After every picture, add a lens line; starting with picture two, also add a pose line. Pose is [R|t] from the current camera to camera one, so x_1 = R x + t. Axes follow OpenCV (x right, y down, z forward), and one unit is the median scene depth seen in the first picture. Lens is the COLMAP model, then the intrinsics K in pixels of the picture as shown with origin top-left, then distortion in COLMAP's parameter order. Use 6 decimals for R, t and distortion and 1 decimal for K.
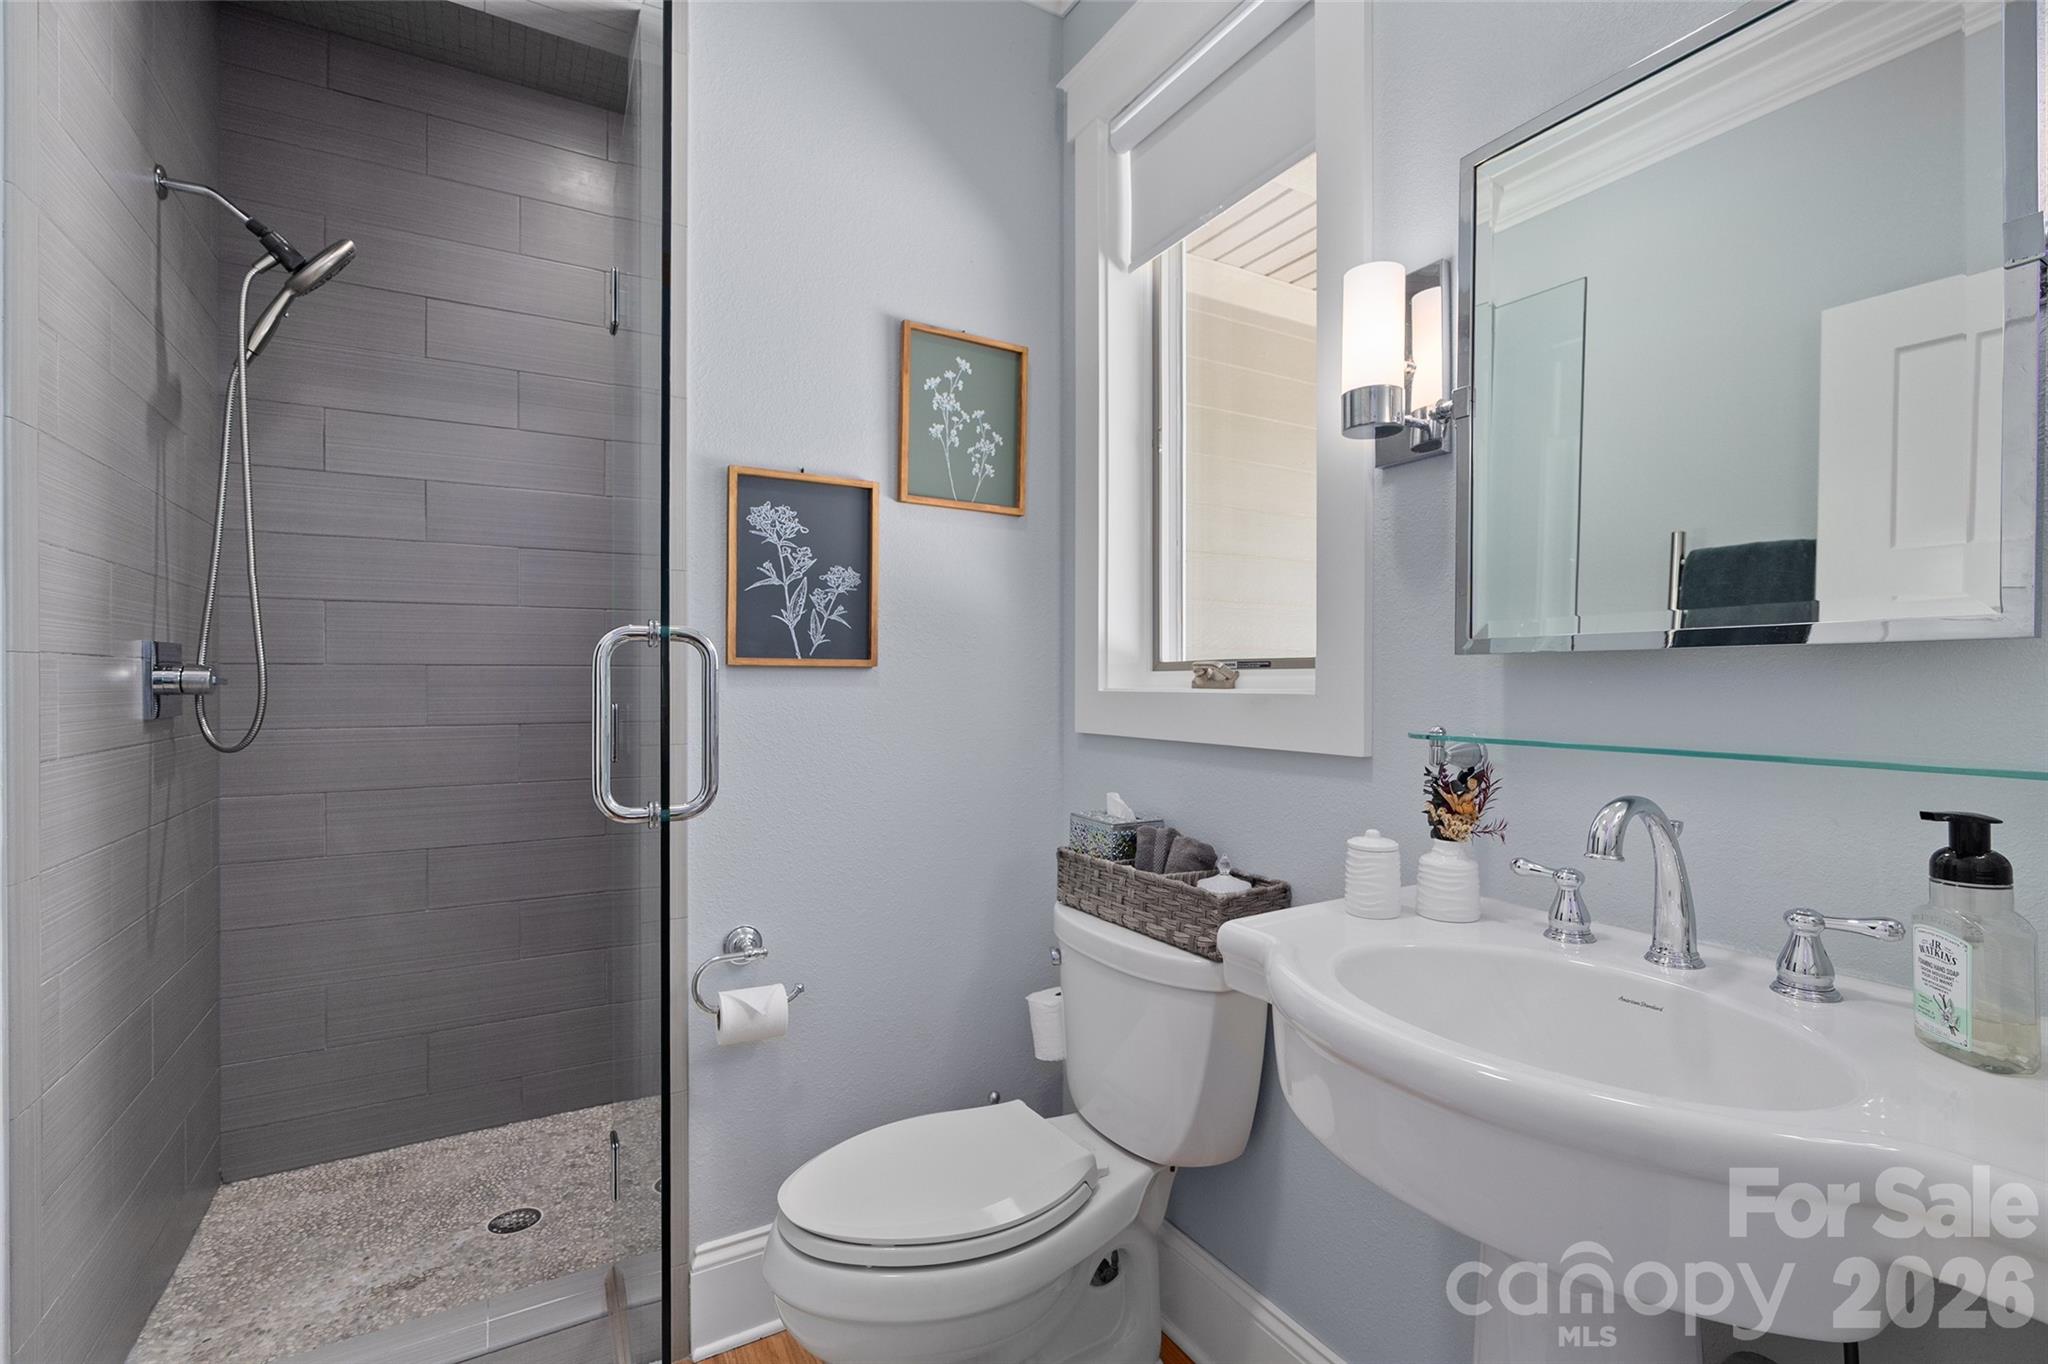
lens RADIAL K [[930.8, 0, 1012.5], [0, 930.8, 682.5], [0, 0, 1]] dist [-0.002038, 0.000152]
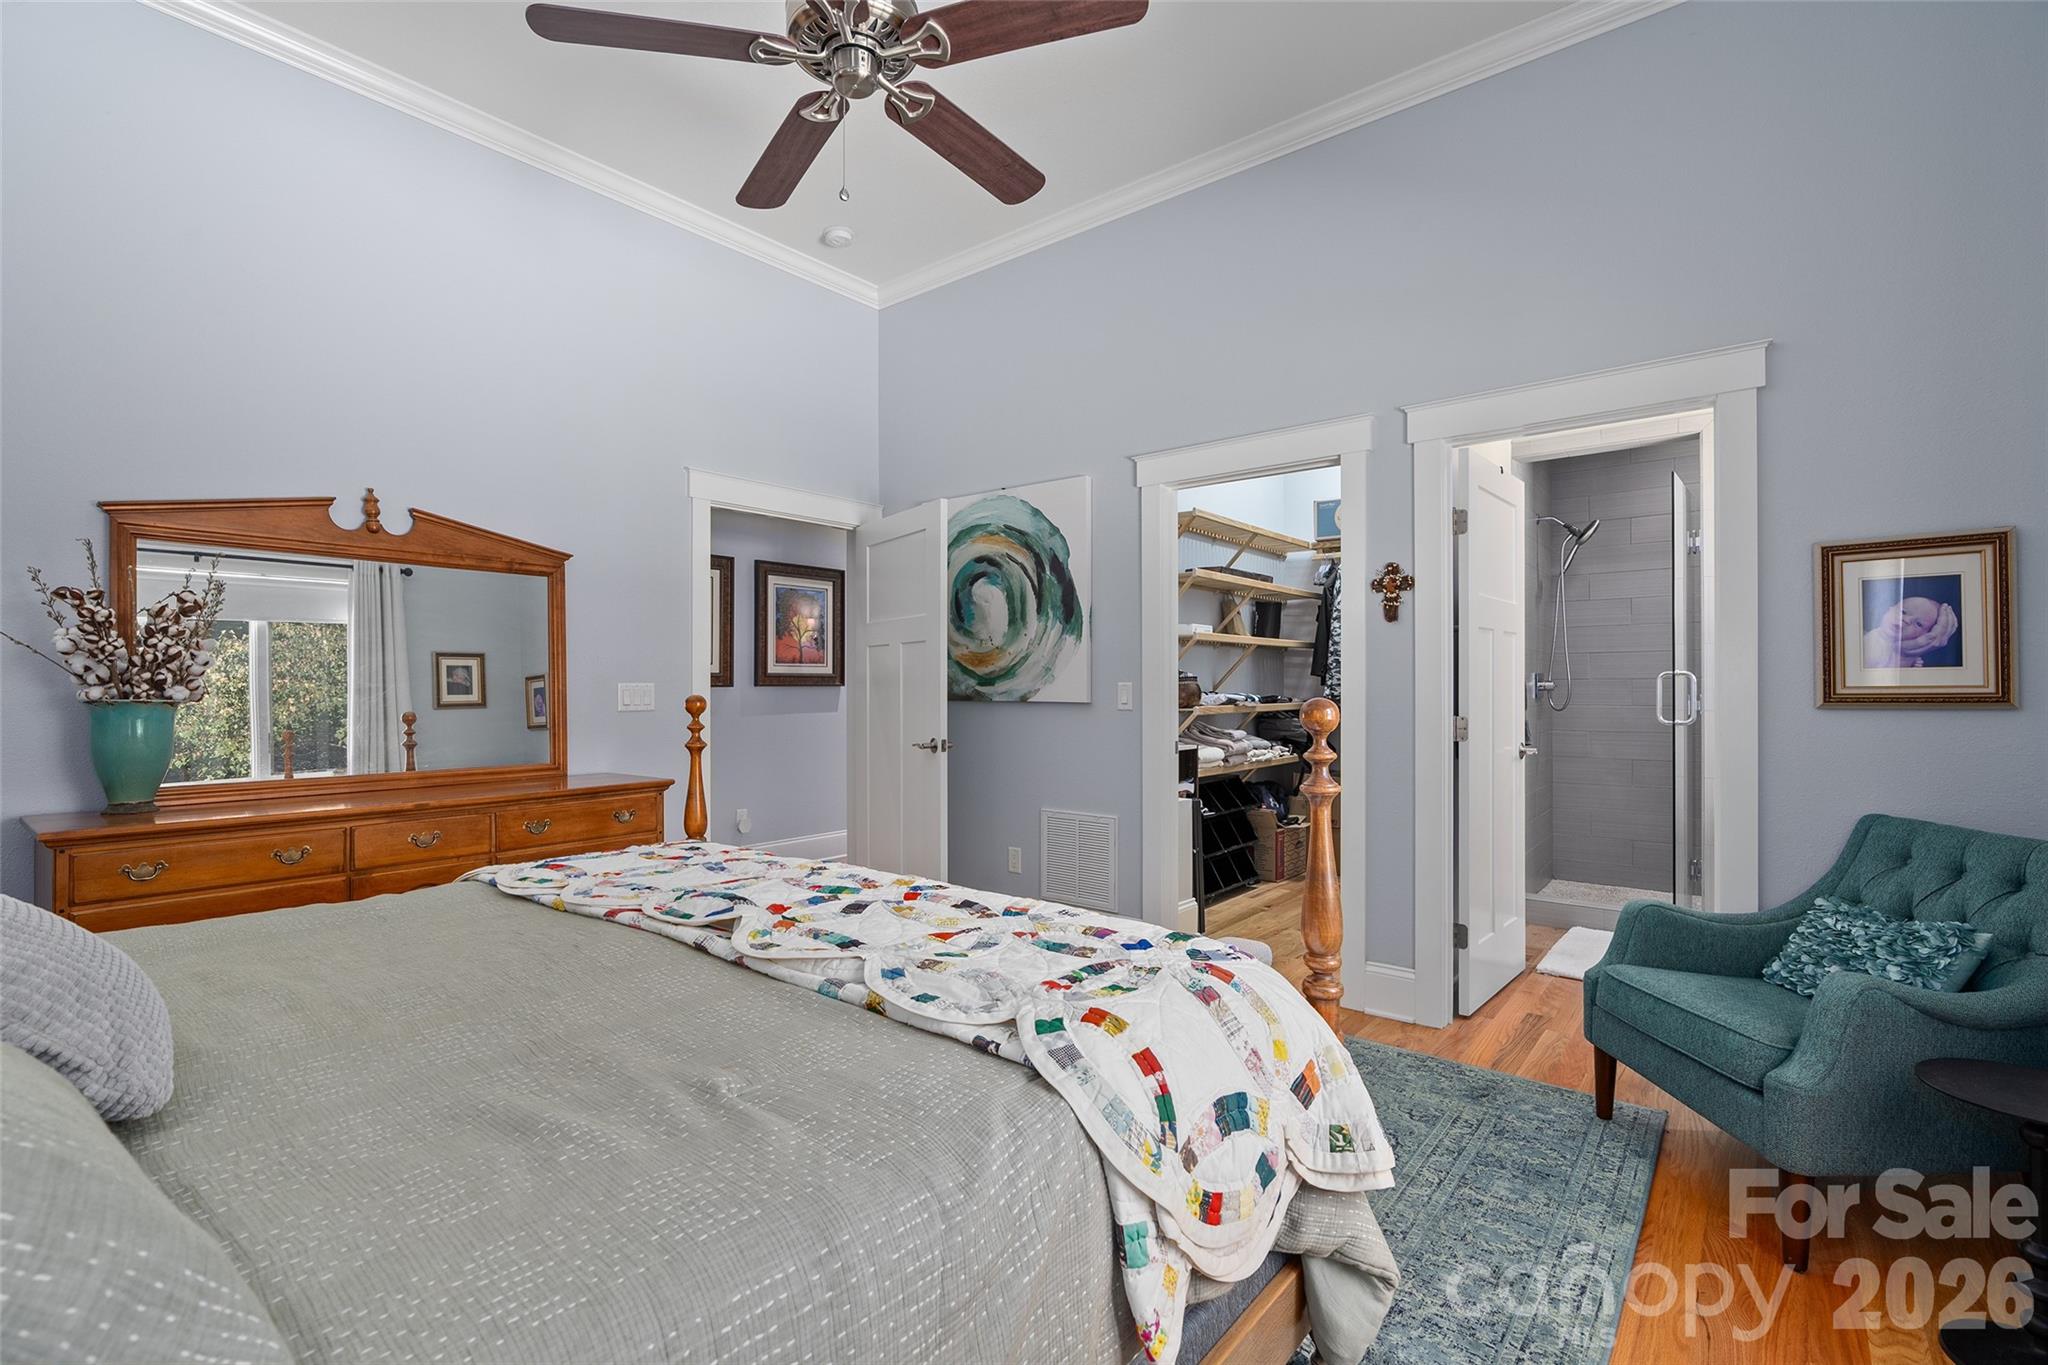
lens RADIAL K [[930.8, 0, 1012.5], [0, 930.8, 683.0], [0, 0, 1]] dist [-0.002038, 0.000152]
pose [[0.345122, -0.001748, -0.938556, 1.250357], [-0.011352, 0.999917, -0.006037, 0.023990], [0.938489, 0.012738, 0.345074, -1.544554]]
